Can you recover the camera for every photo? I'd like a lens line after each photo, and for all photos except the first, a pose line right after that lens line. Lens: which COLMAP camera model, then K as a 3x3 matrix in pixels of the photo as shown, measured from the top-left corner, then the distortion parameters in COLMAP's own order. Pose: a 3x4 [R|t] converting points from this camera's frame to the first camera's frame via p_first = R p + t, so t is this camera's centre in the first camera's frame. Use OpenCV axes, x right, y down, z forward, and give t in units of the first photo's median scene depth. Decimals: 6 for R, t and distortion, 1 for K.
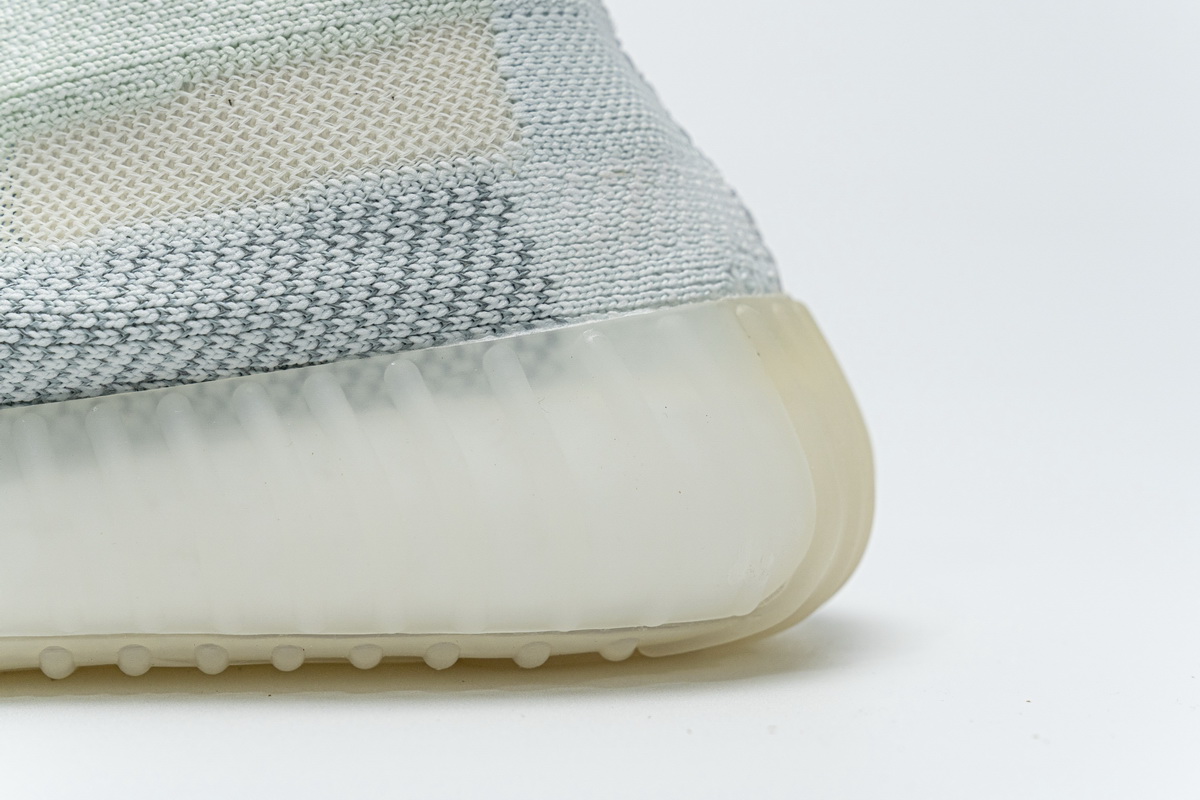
lens RADIAL K [[2289.7, 0, 632.2], [0, 2289.7, 436.9], [0, 0, 1]] dist [-0.012948, 0.000000]
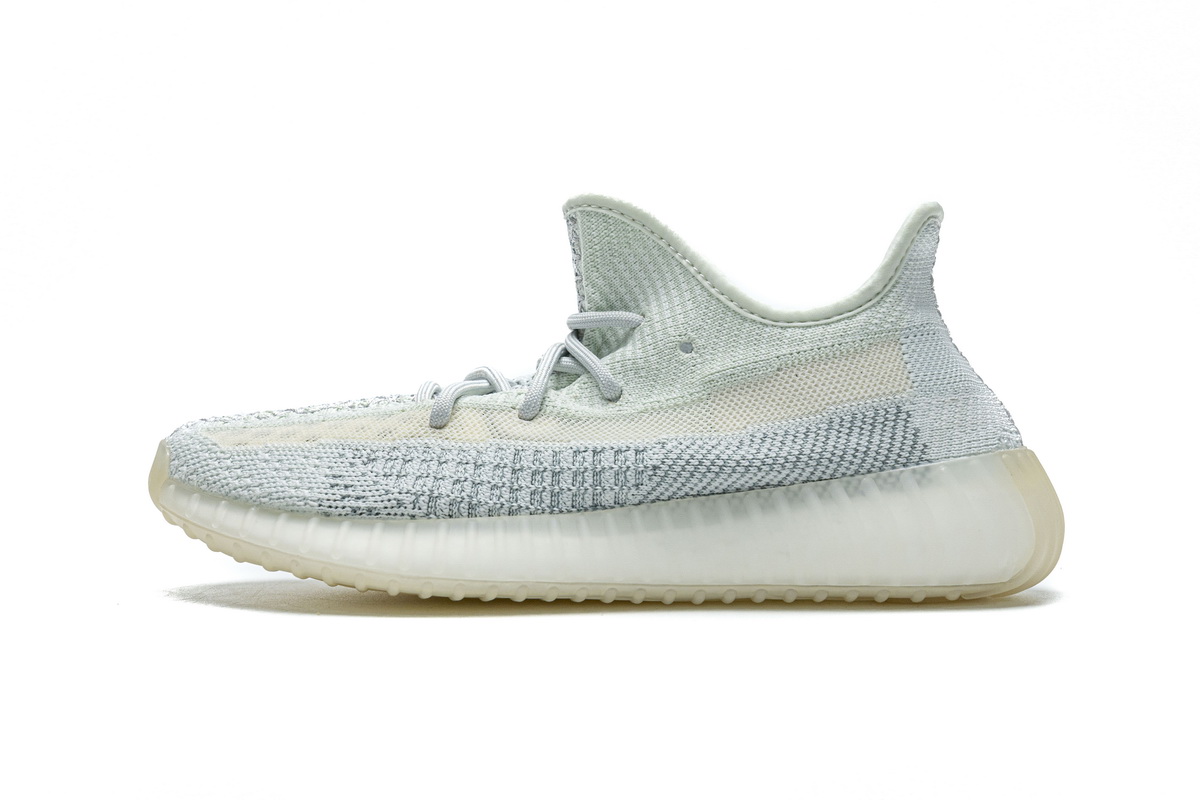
lens RADIAL K [[2289.7, 0, 566.5], [0, 2289.7, 374.4], [0, 0, 1]] dist [-0.012948, 0.000000]
pose [[0.988618, -0.002810, -0.150418, -0.047938], [-0.005702, 0.998407, -0.056128, -0.003576], [0.150336, 0.056346, 0.987028, -1.530784]]
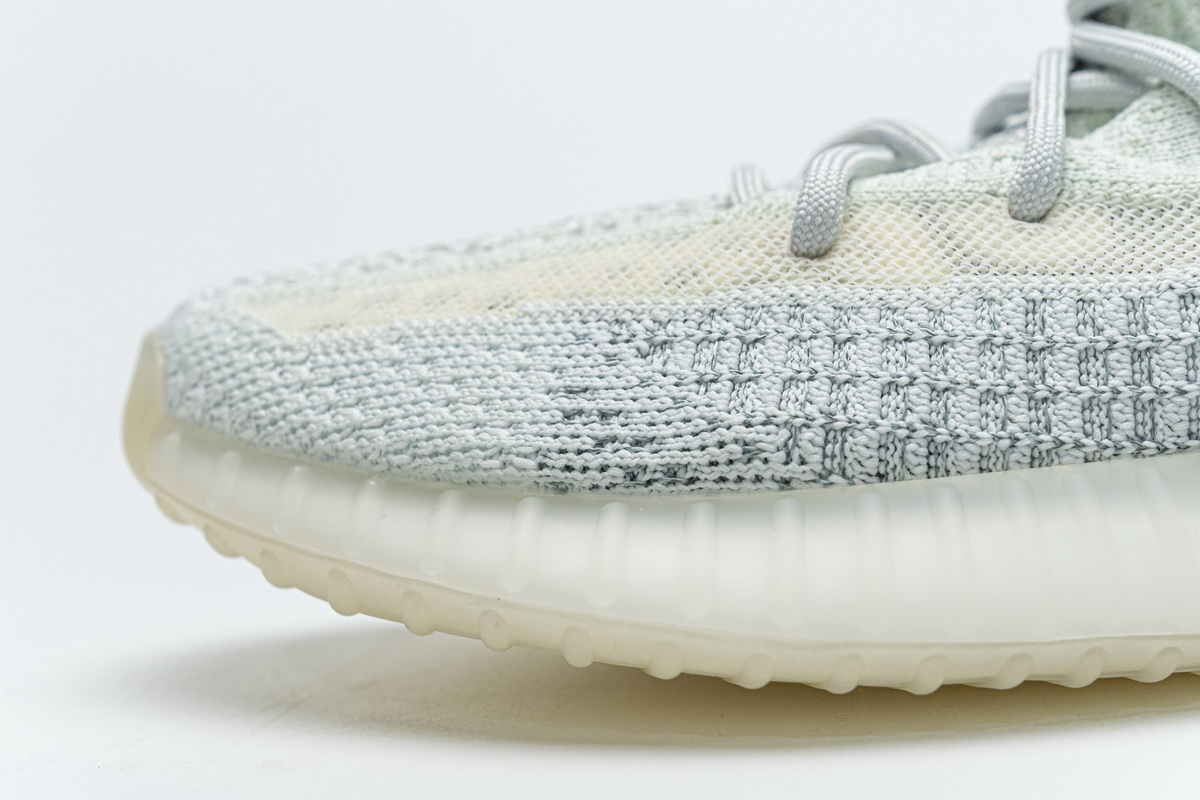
lens RADIAL K [[2289.7, 0, 566.0], [0, 2289.7, 407.7], [0, 0, 1]] dist [-0.012948, 0.000000]
pose [[0.983279, -0.048399, -0.175556, -0.509561], [0.048637, 0.998812, -0.002951, -0.021433], [0.175490, -0.005637, 0.984465, -0.054294]]
